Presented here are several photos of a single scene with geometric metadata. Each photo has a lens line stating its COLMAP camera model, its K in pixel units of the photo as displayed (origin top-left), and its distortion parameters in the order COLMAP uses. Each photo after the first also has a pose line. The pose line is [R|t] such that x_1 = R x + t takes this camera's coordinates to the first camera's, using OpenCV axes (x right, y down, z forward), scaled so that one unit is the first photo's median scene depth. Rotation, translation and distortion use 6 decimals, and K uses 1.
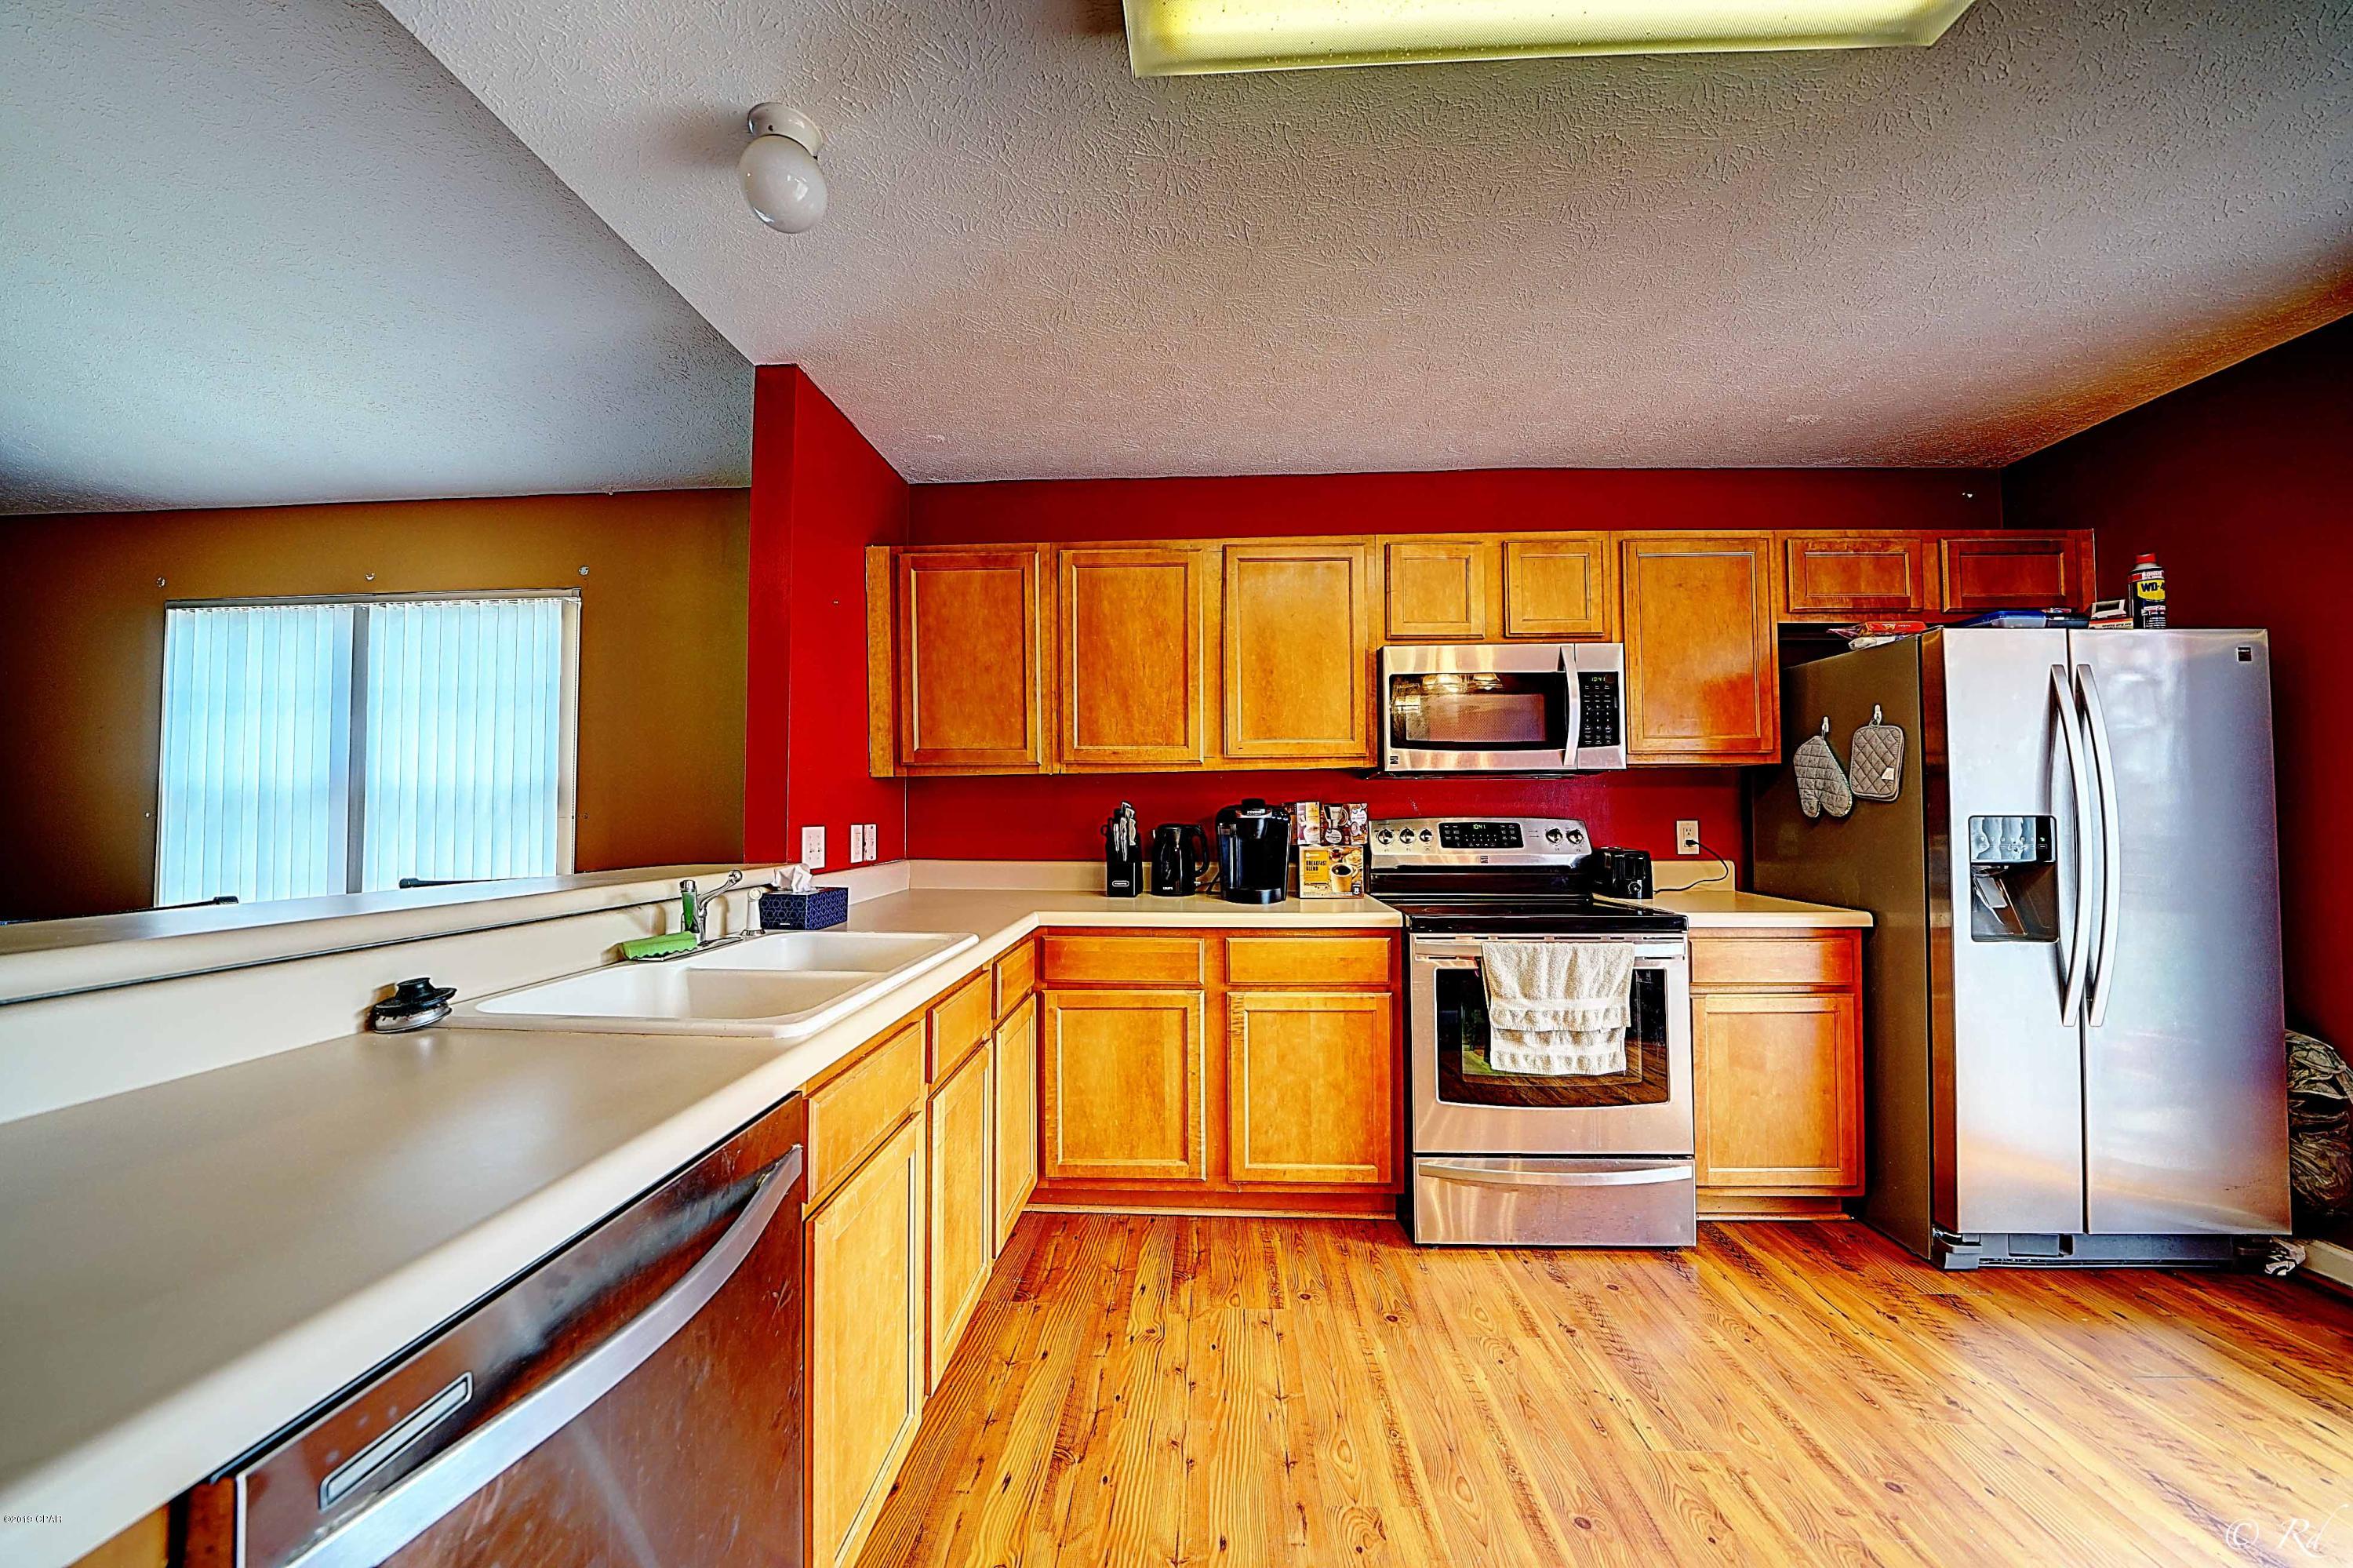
lens RADIAL K [[817.8, 0, 1172.0], [0, 817.8, 779.2], [0, 0, 1]] dist [-0.022760, 0.001882]
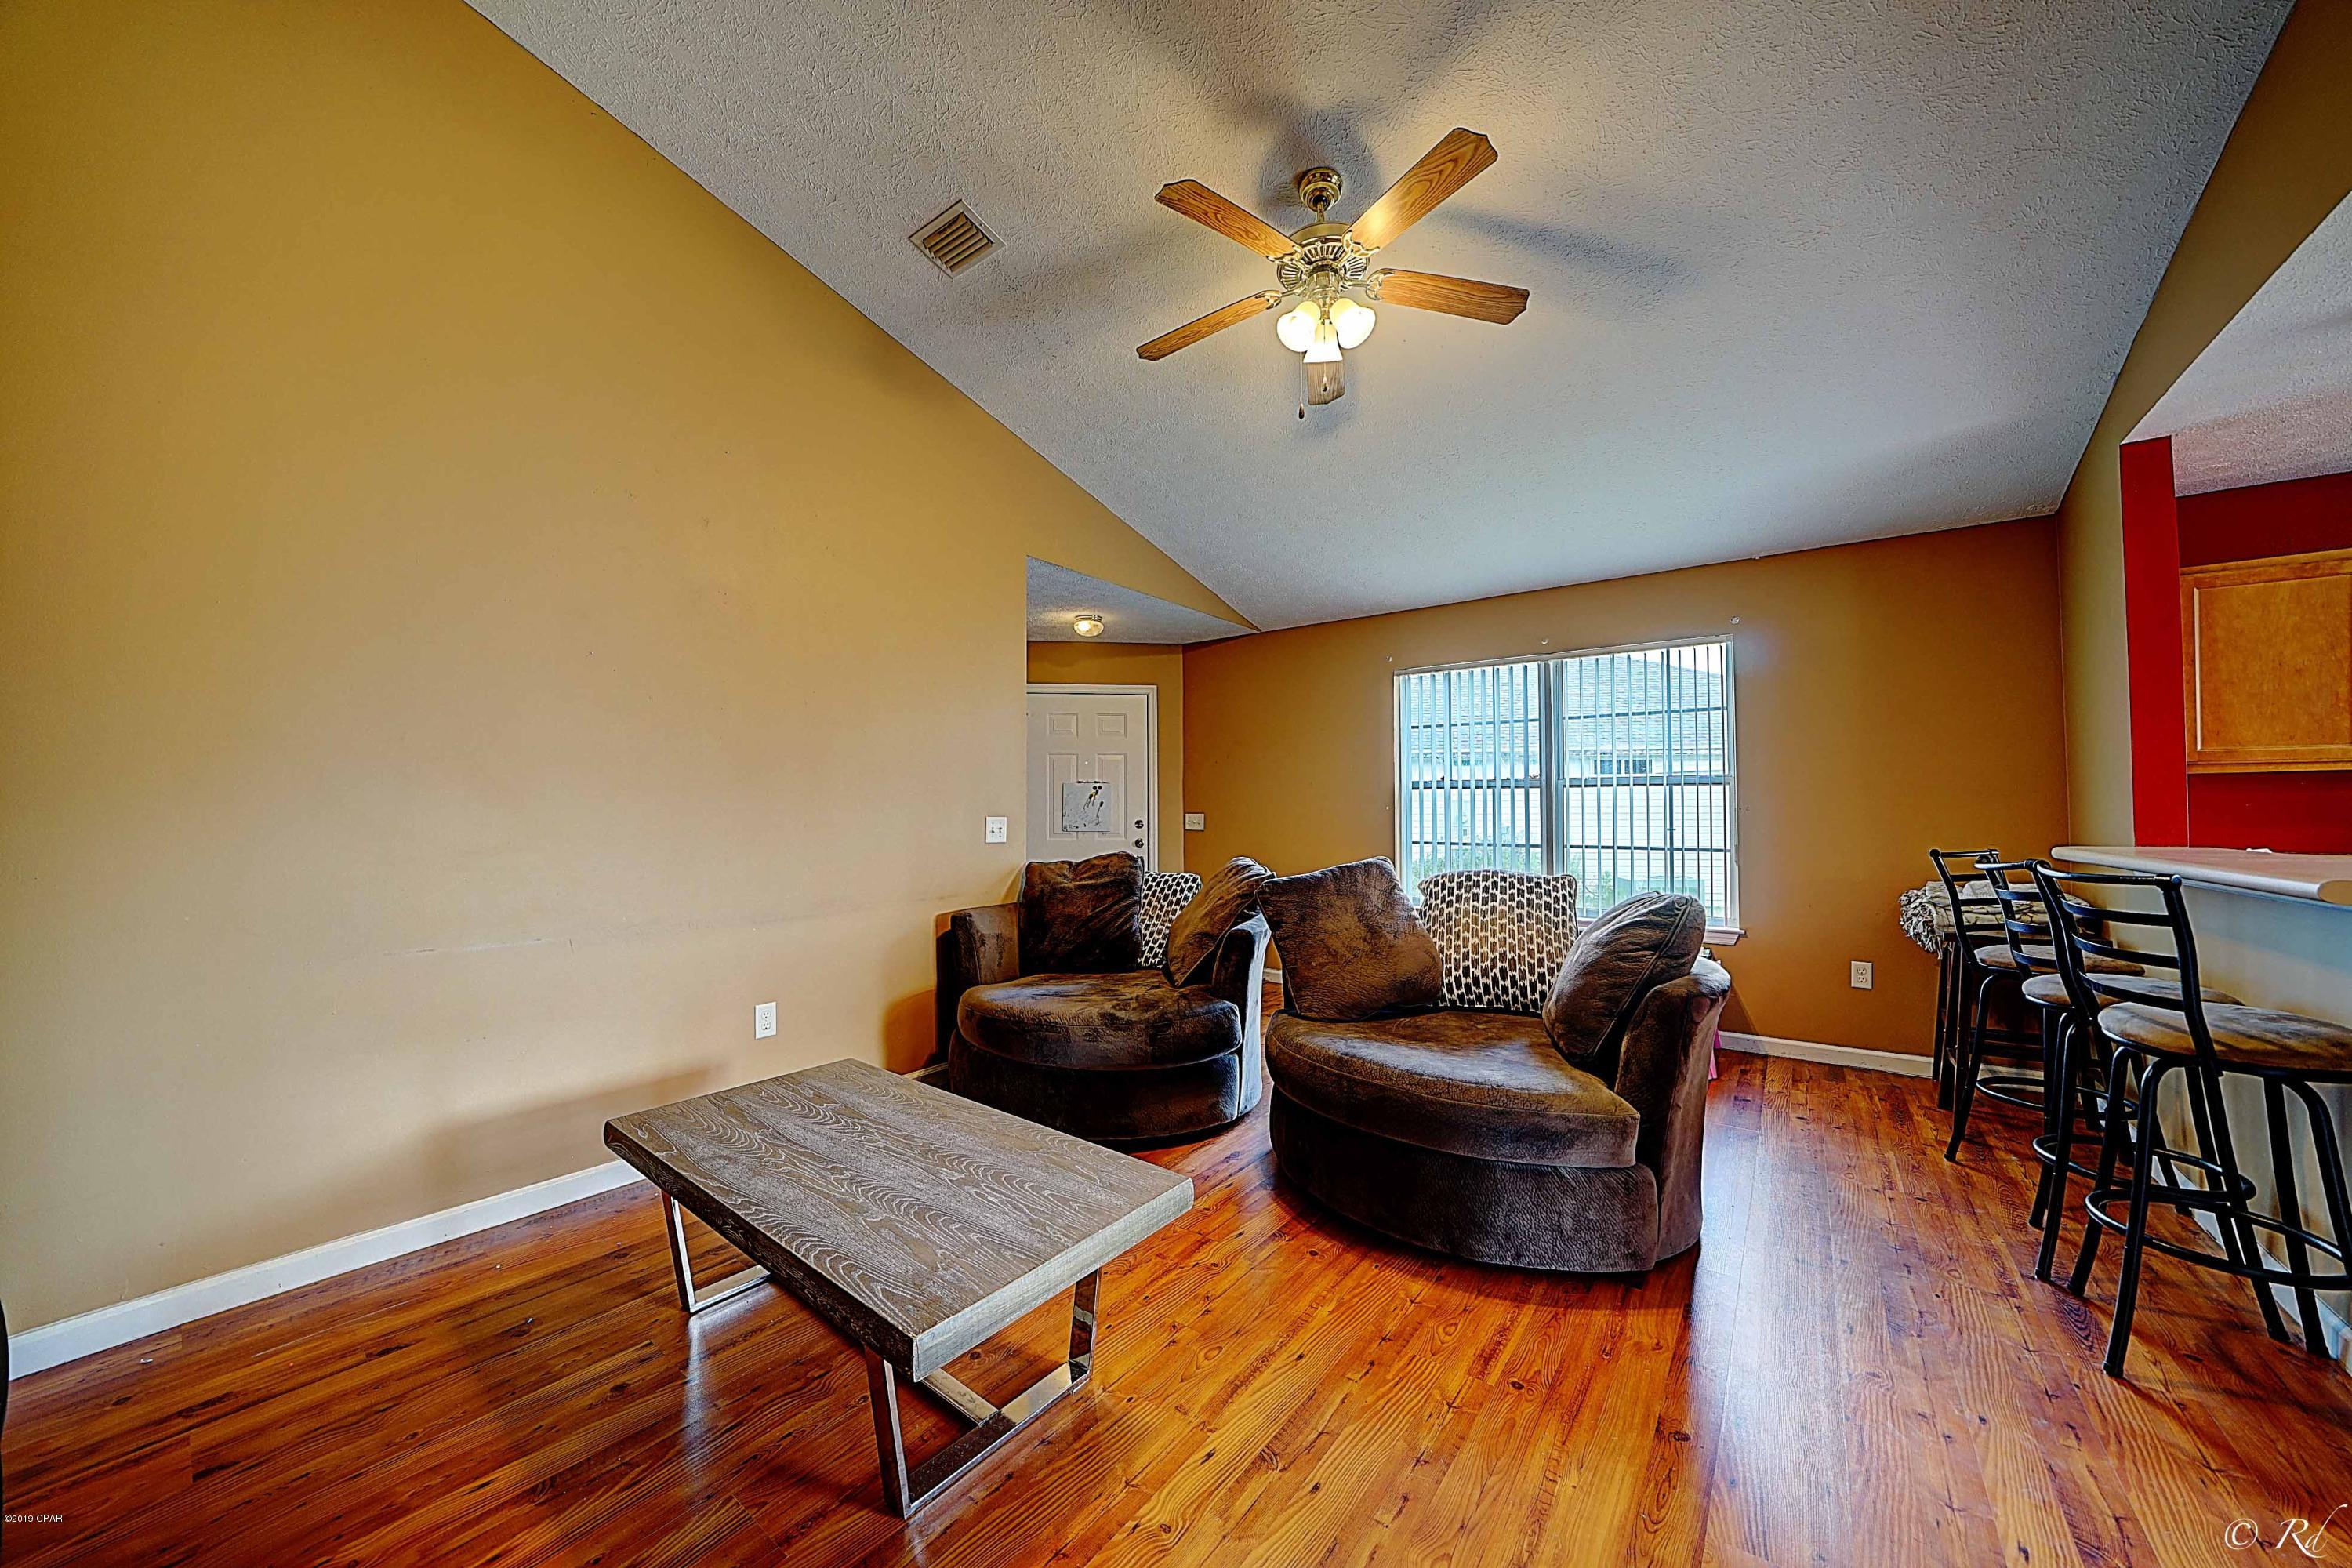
lens RADIAL K [[817.4, 0, 1181.8], [0, 817.4, 786.1], [0, 0, 1]] dist [-0.022760, 0.001882]
pose [[0.823050, -0.013930, -0.567798, -0.947013], [0.021343, 0.999752, 0.006410, -0.026600], [0.567568, -0.017395, 0.823143, -0.755984]]
